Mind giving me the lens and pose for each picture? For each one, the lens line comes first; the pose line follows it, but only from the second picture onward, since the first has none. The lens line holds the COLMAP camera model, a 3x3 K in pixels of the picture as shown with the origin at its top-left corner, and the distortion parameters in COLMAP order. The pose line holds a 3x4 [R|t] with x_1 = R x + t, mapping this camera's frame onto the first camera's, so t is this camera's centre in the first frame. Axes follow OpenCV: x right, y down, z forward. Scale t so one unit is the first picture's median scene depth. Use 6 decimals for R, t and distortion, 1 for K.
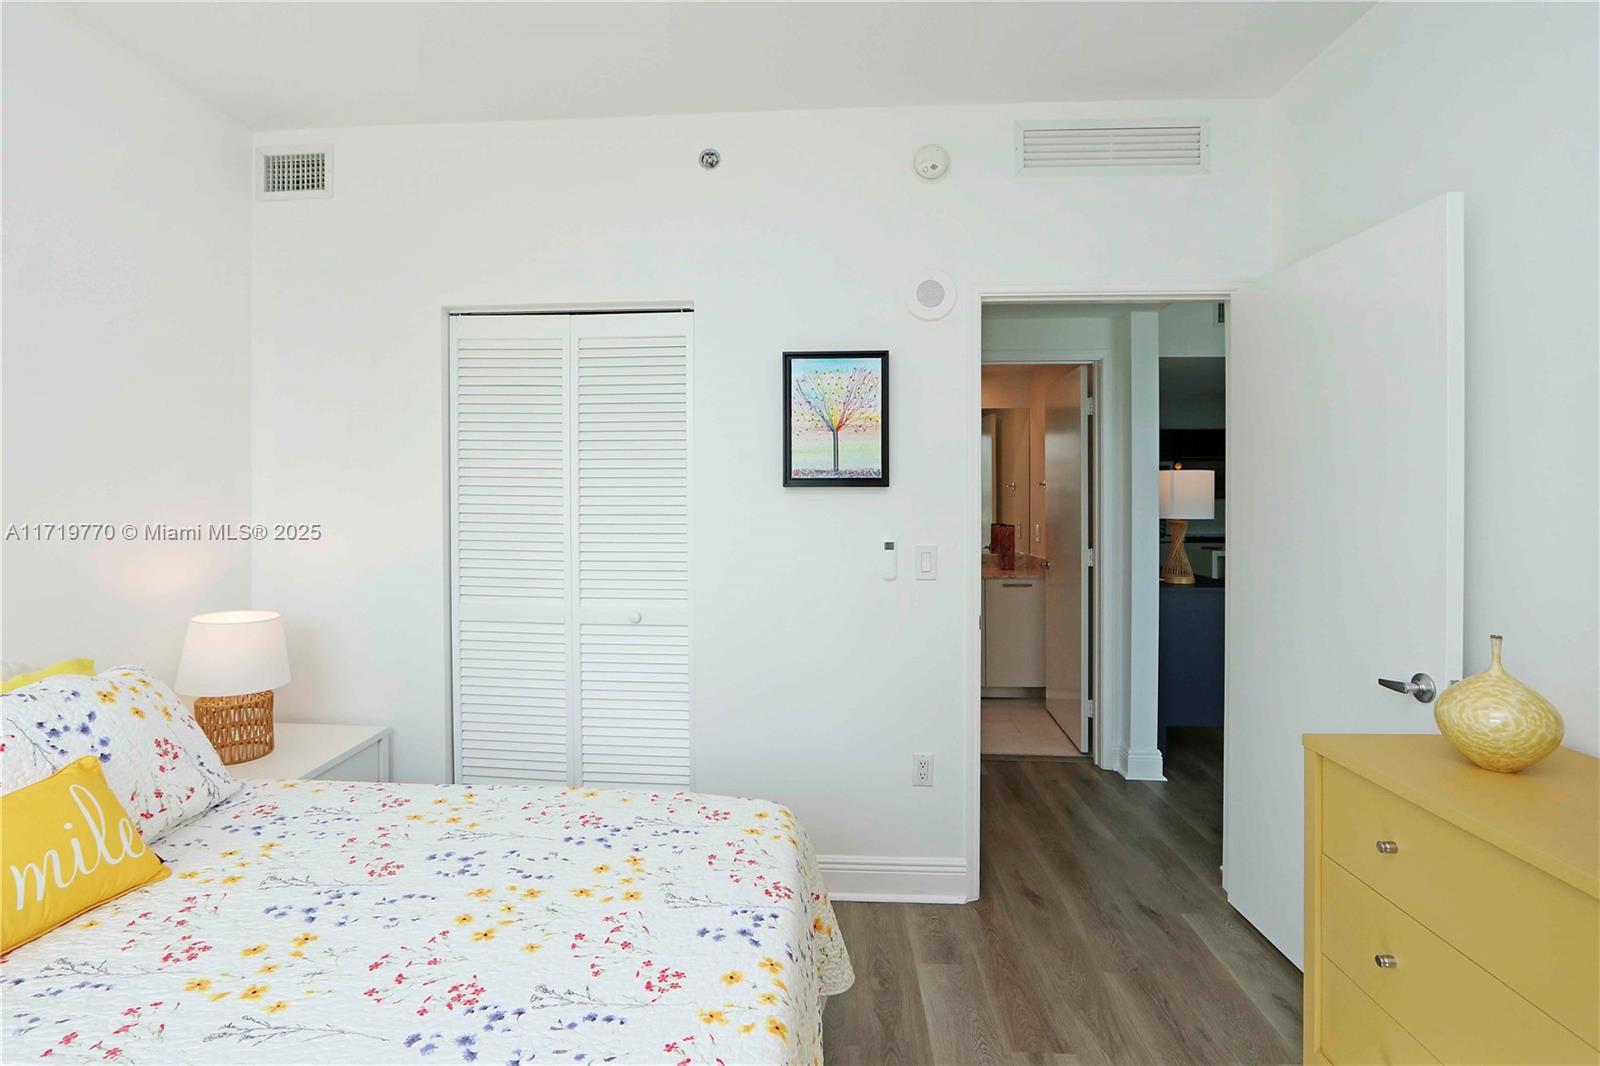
lens RADIAL K [[771.9, 0, 778.3], [0, 771.9, 495.2], [0, 0, 1]] dist [-0.007716, 0.004483]
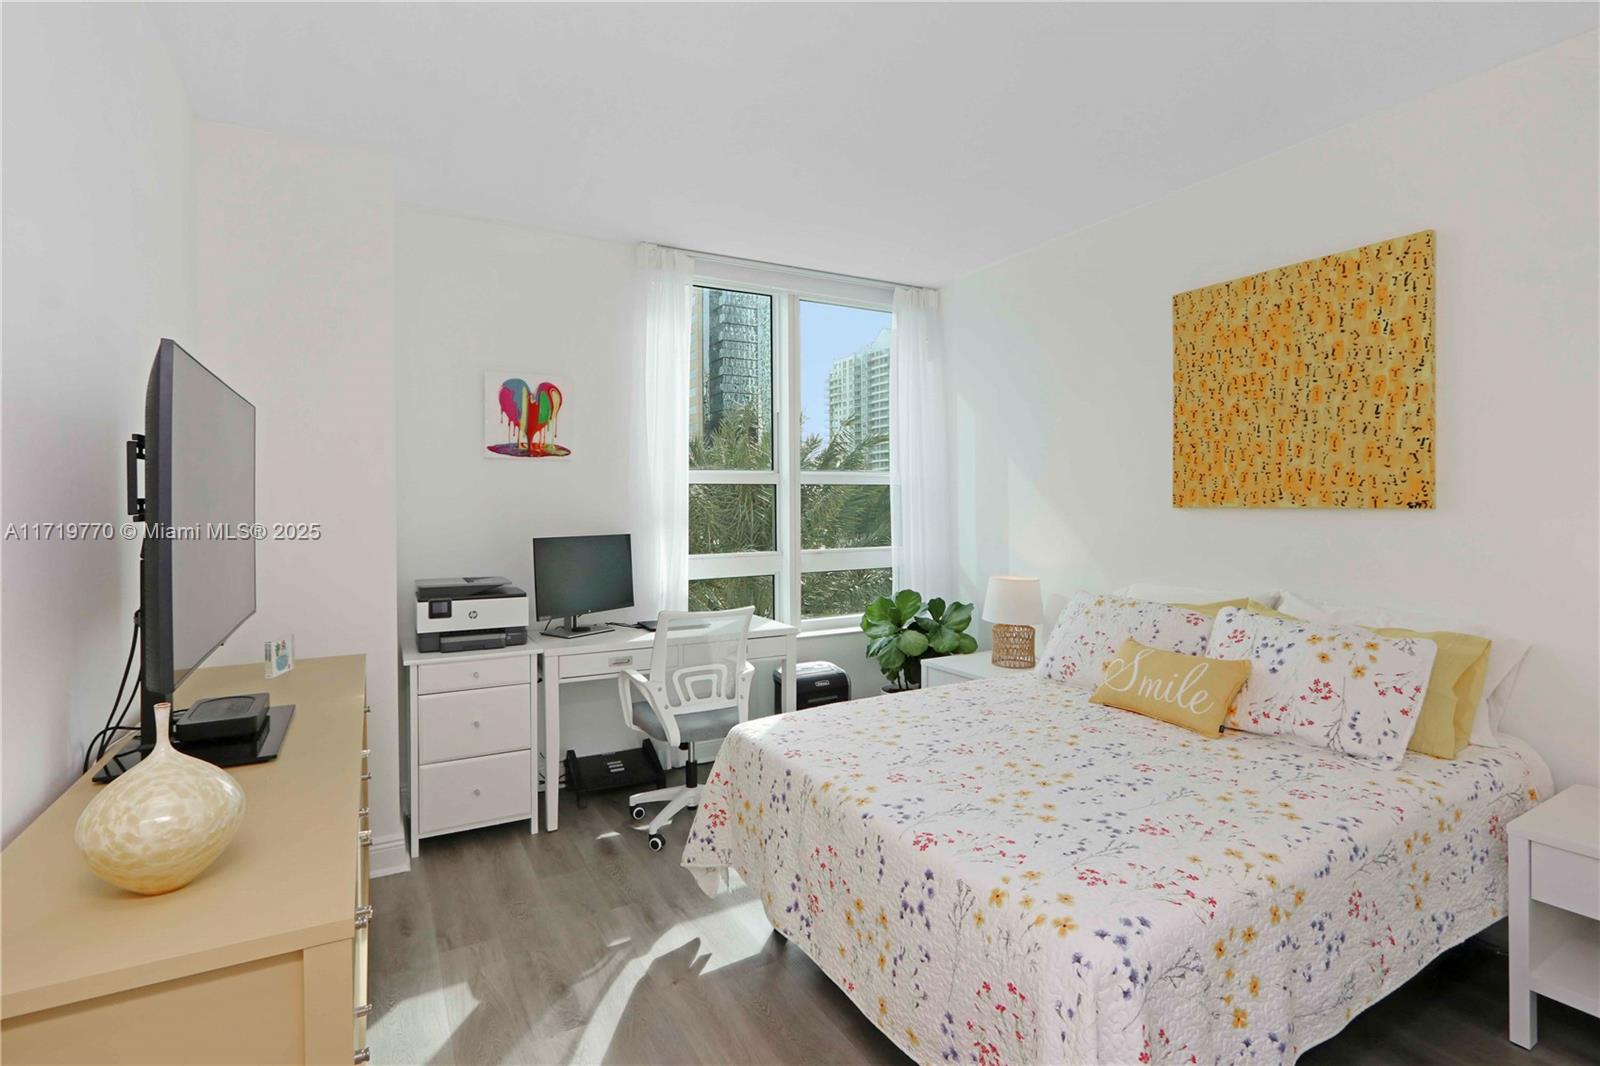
lens RADIAL K [[771.9, 0, 800.2], [0, 771.9, 520.0], [0, 0, 1]] dist [-0.007716, 0.004483]
pose [[-0.833843, 0.015389, -0.551787, 0.806224], [0.002357, 0.999701, 0.024319, 0.002023], [0.551997, 0.018978, -0.833630, 1.890526]]
